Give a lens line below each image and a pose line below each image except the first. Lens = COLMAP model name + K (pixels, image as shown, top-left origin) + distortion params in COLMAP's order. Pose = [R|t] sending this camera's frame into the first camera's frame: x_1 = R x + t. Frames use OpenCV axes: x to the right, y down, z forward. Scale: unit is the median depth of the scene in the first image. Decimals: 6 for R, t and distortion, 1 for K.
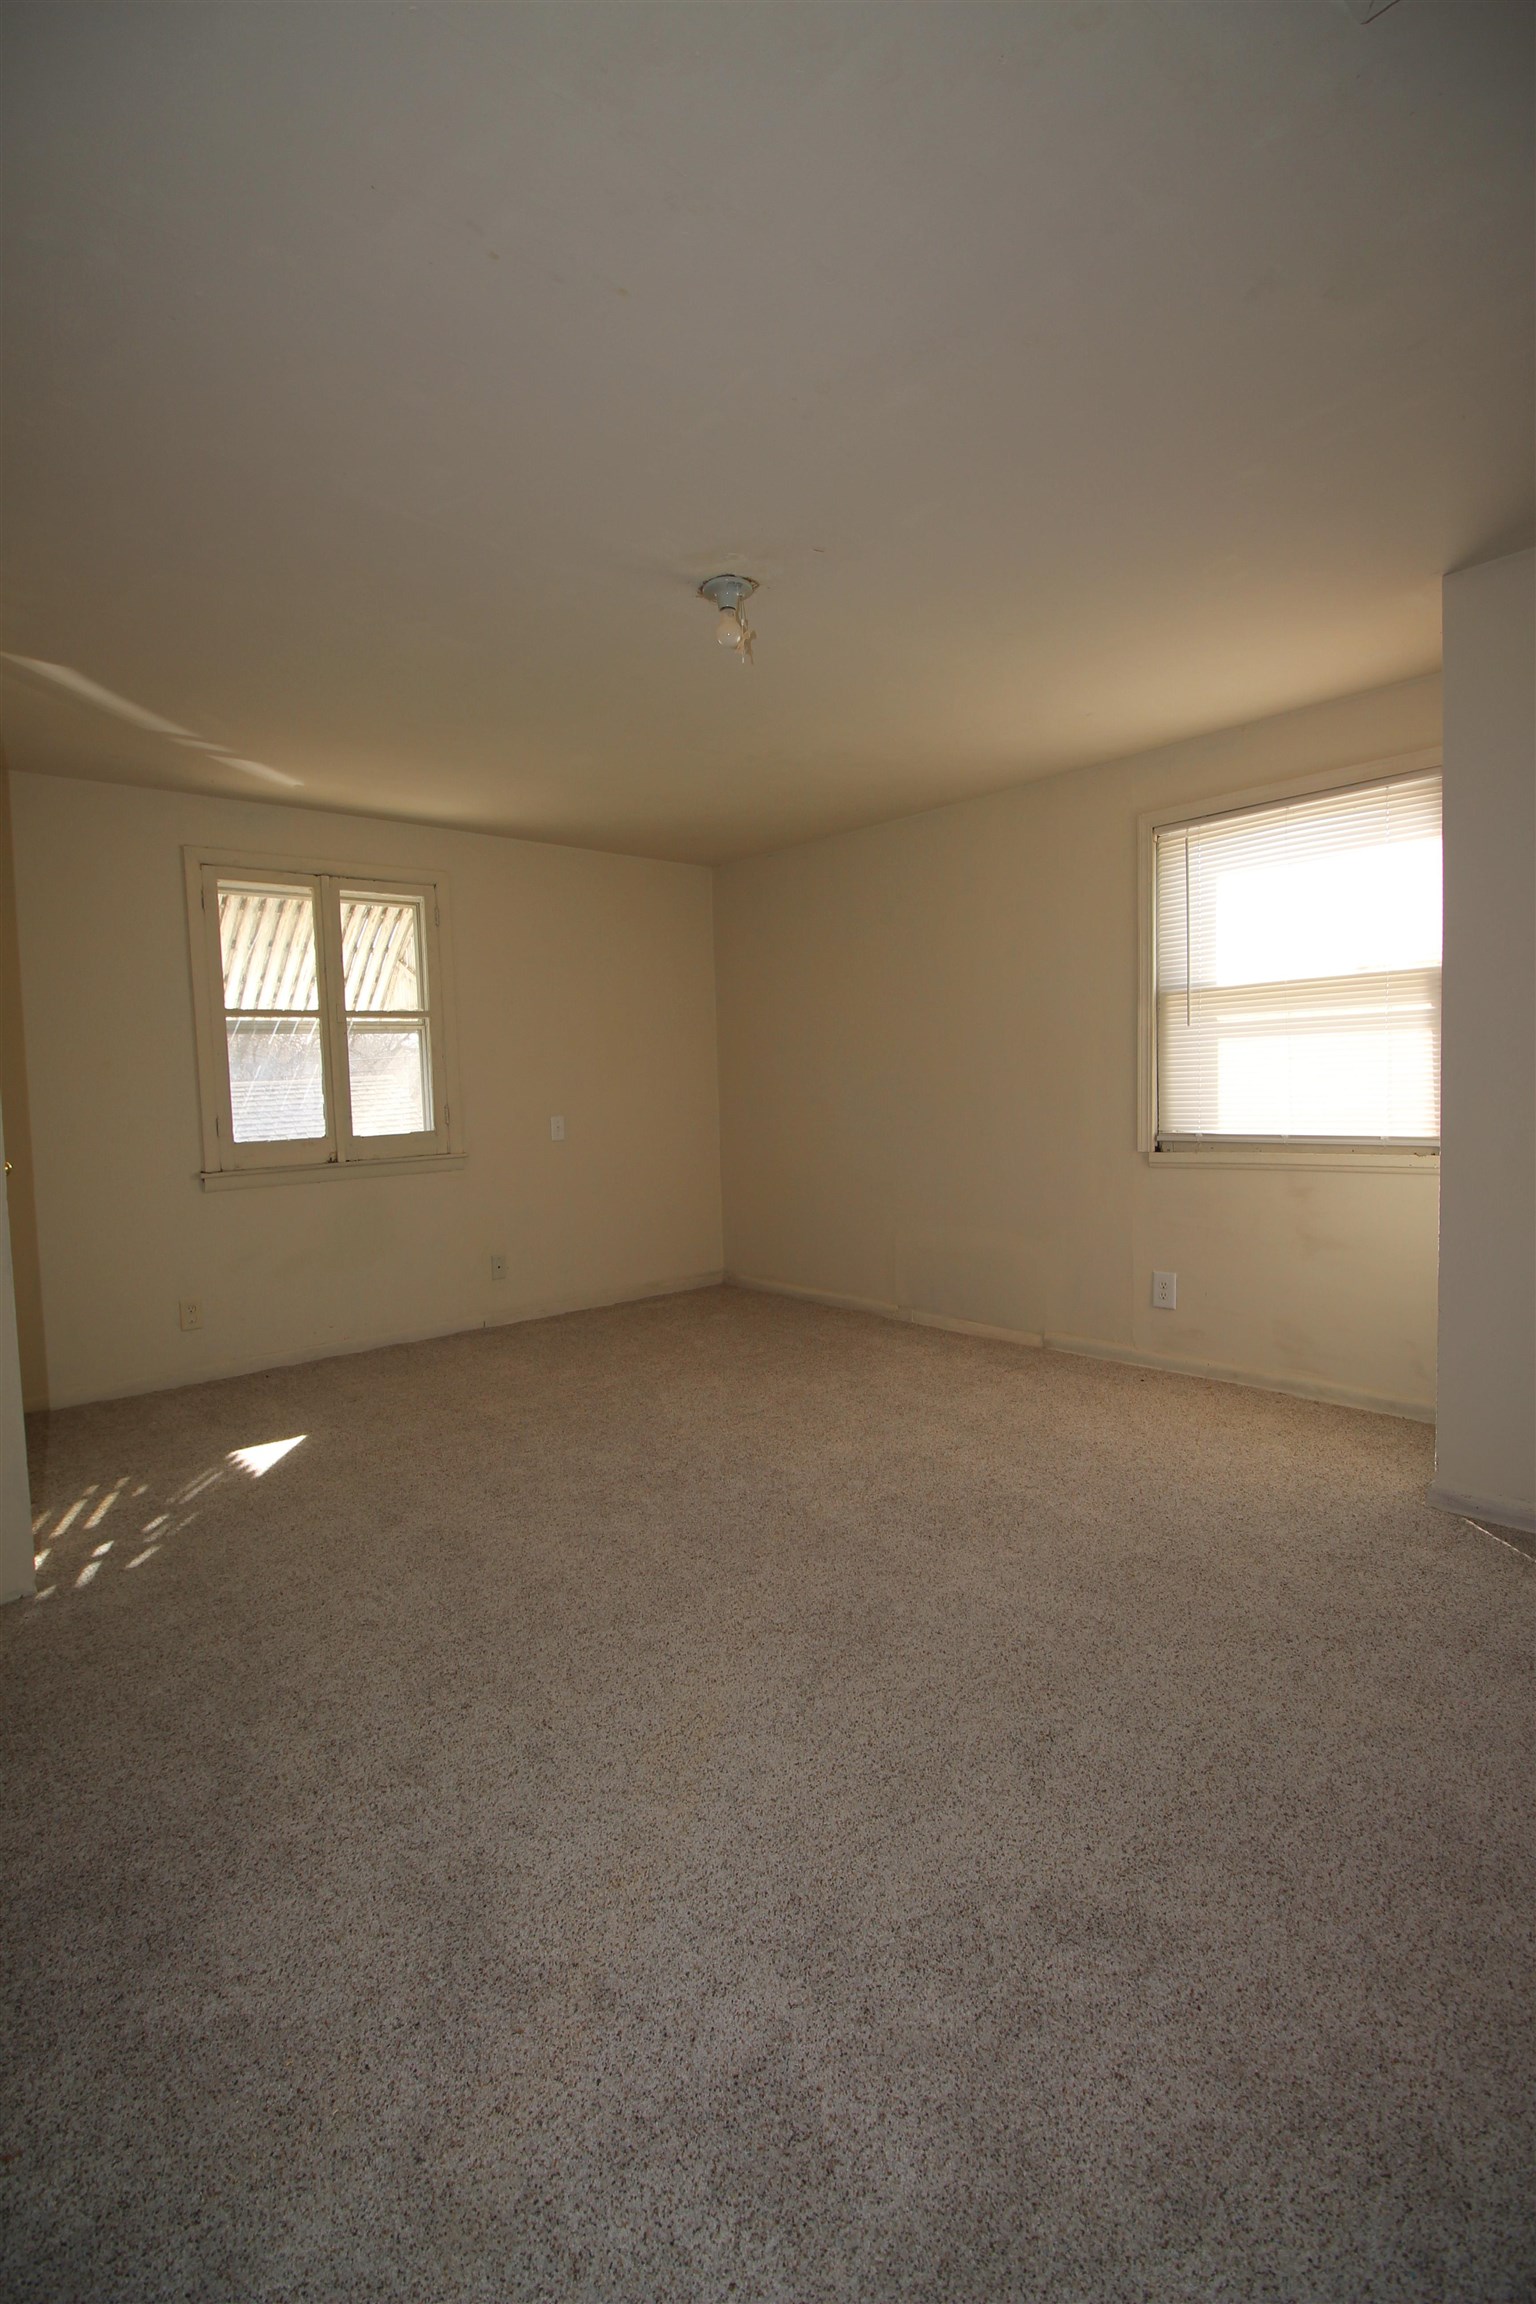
lens RADIAL K [[1094.5, 0, 766.7], [0, 1094.5, 1141.8], [0, 0, 1]] dist [-0.002386, -0.007154]
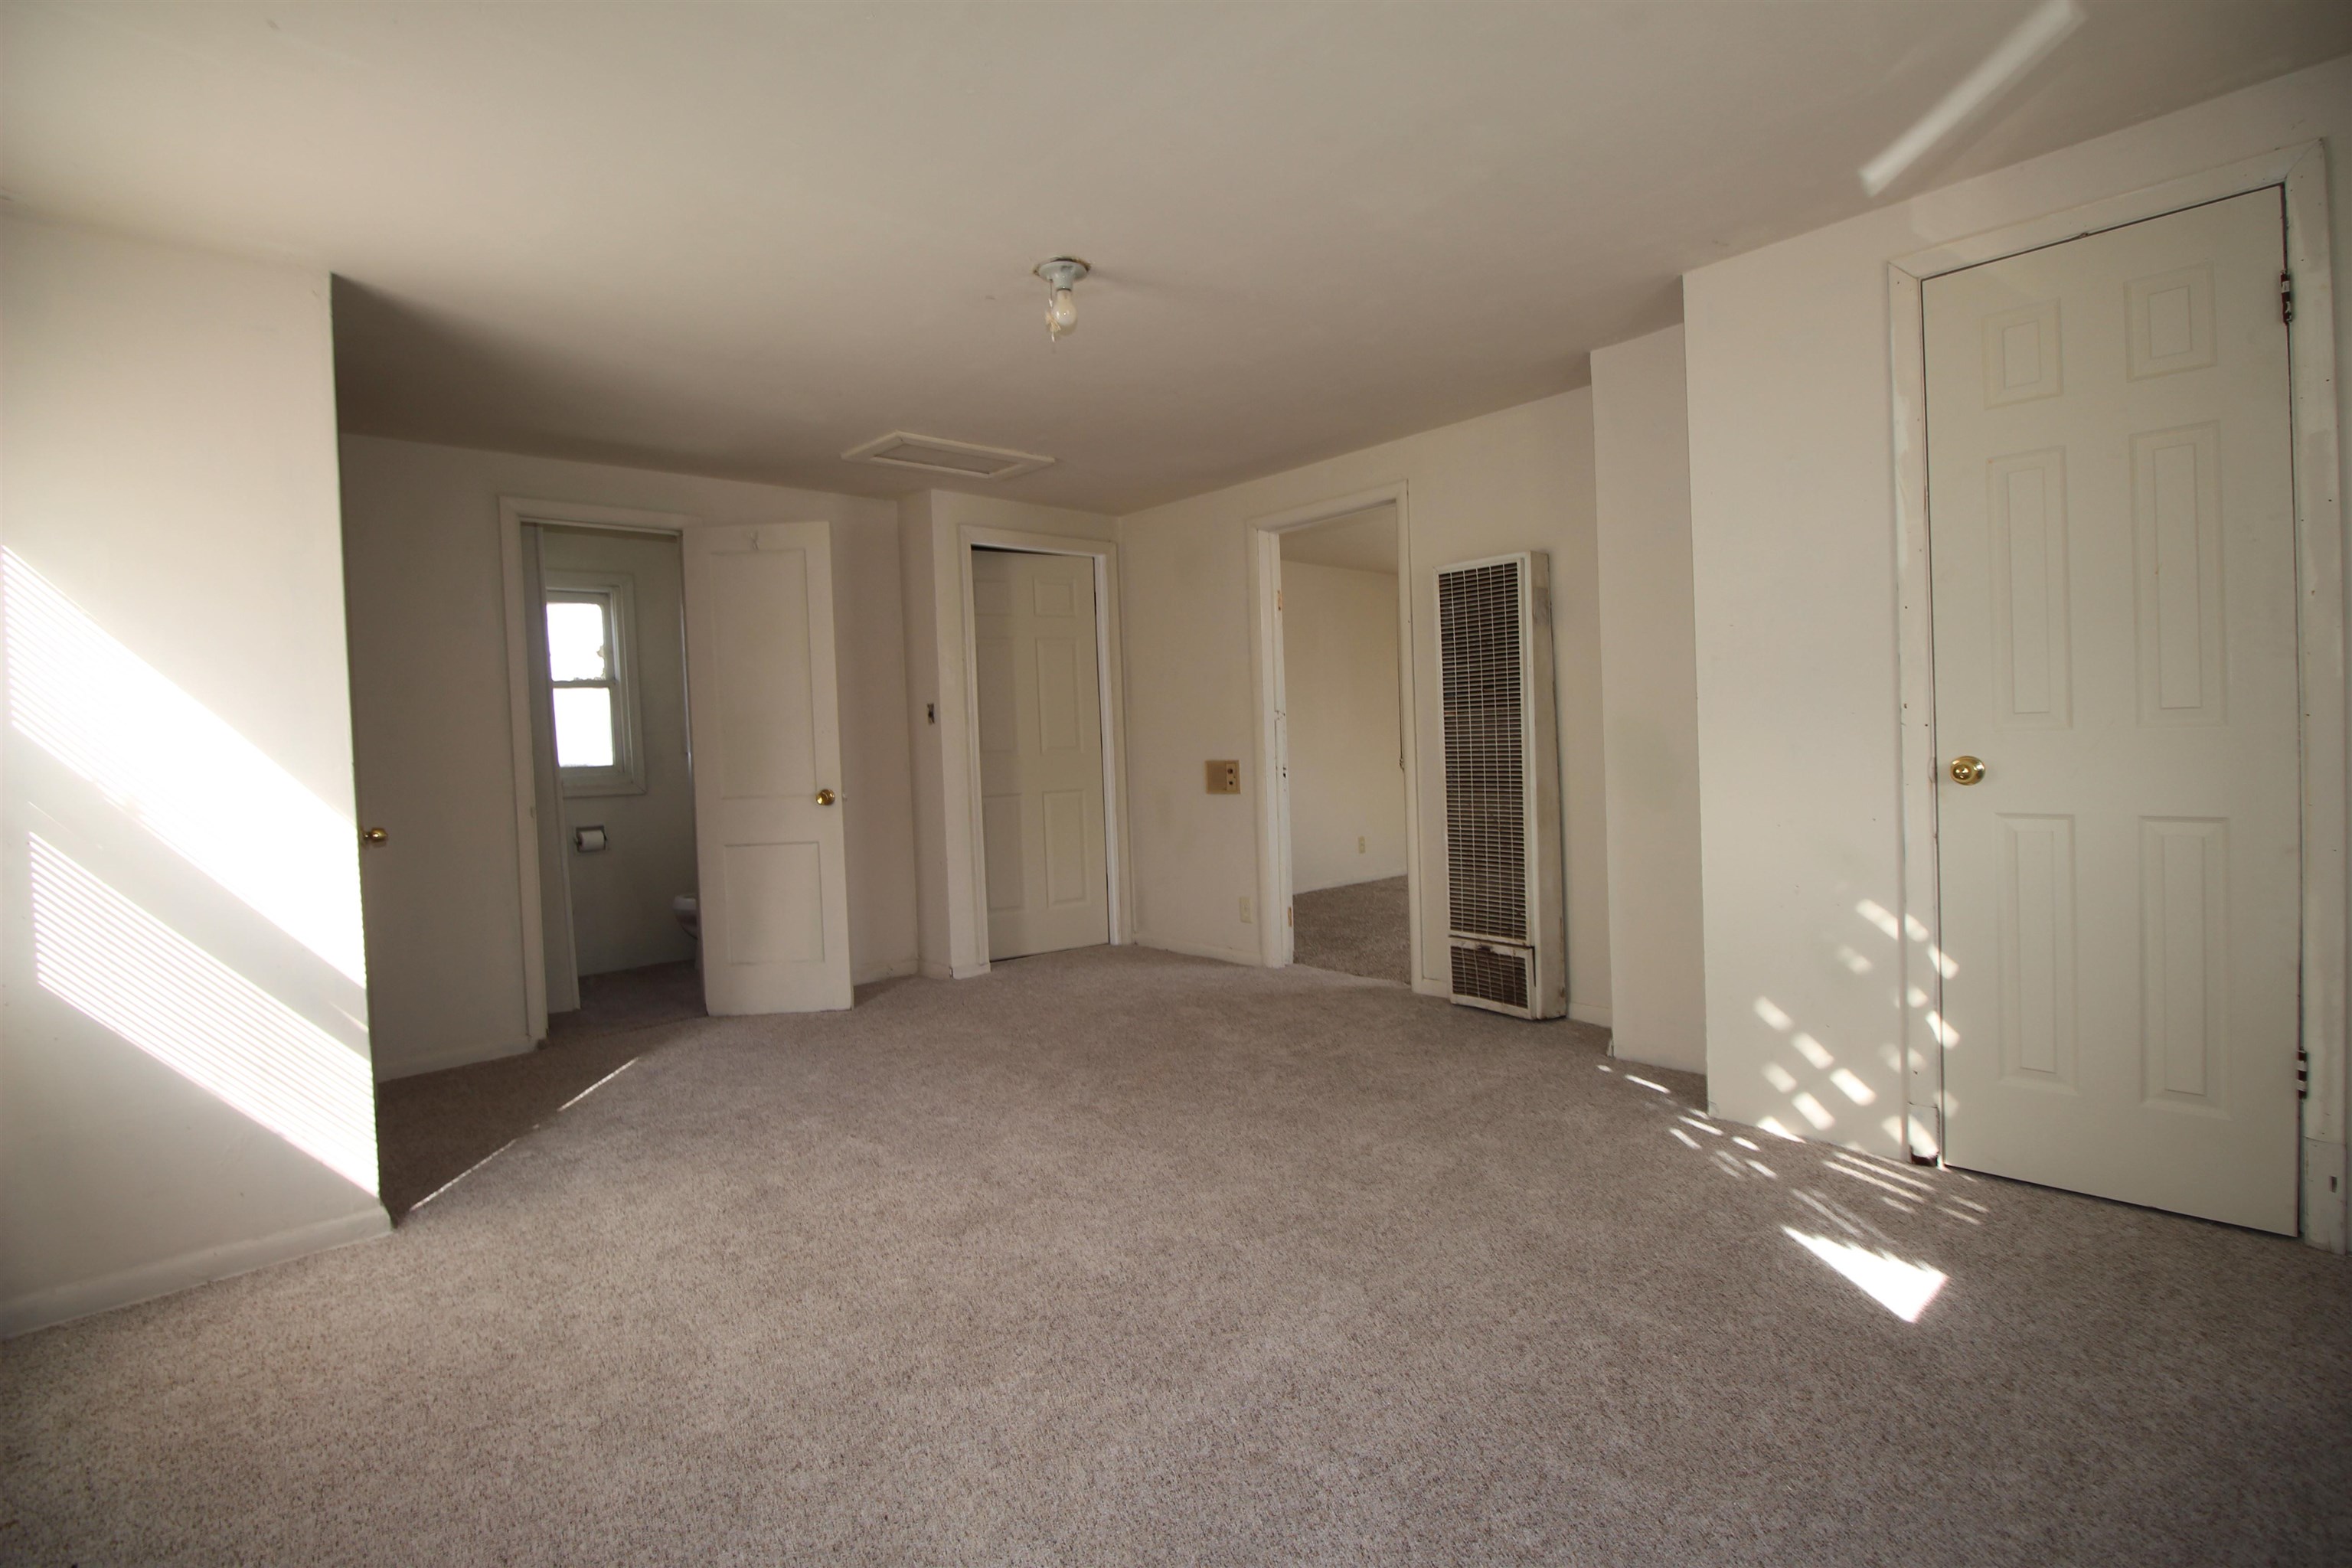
lens RADIAL K [[1117.3, 0, 1176.0], [0, 1117.3, 784.0], [0, 0, 1]] dist [-0.002386, -0.007154]
pose [[-0.997314, 0.072462, 0.010719, -0.101713], [0.073136, 0.993220, 0.090358, -0.089374], [-0.004099, 0.090899, -0.995852, 1.868859]]
